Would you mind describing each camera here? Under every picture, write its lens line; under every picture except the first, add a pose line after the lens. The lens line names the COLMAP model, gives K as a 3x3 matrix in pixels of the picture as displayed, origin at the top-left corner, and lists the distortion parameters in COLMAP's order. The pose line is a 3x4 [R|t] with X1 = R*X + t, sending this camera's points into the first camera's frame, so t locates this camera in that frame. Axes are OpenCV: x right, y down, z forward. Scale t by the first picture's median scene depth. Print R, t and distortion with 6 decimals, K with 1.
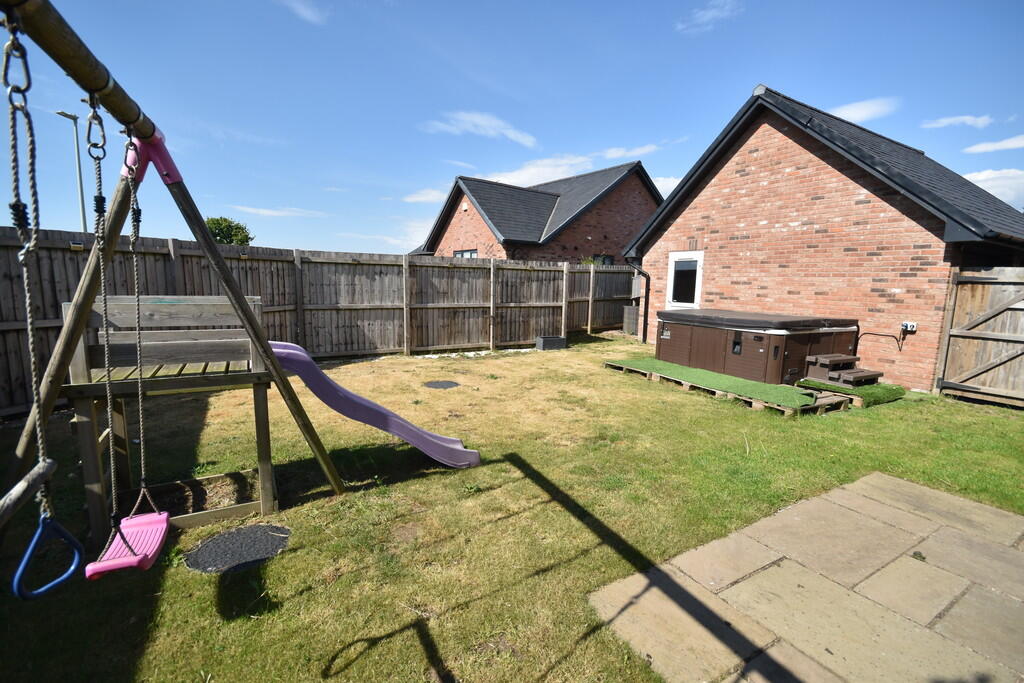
lens RADIAL K [[454.2, 0, 513.5], [0, 454.2, 347.5], [0, 0, 1]] dist [0.017463, -0.013965]
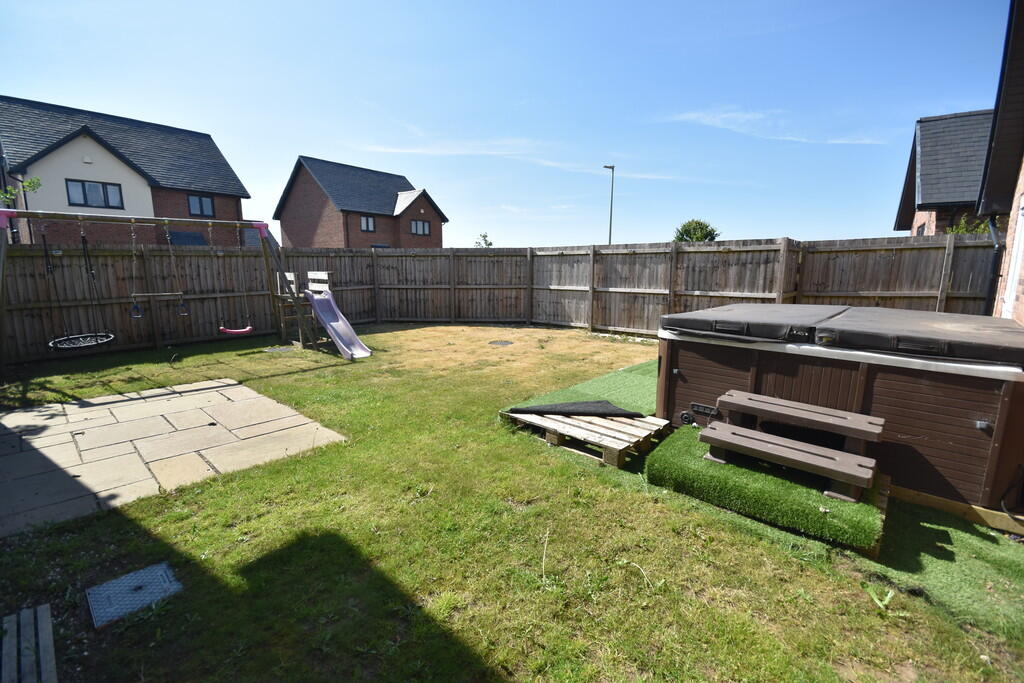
lens RADIAL K [[454.2, 0, 513.5], [0, 454.2, 347.5], [0, 0, 1]] dist [0.017463, -0.013965]
pose [[0.287167, 0.144452, -0.946926, 0.849786], [-0.140693, 0.984203, 0.107471, -0.040726], [0.947492, 0.102364, 0.302954, 0.473869]]
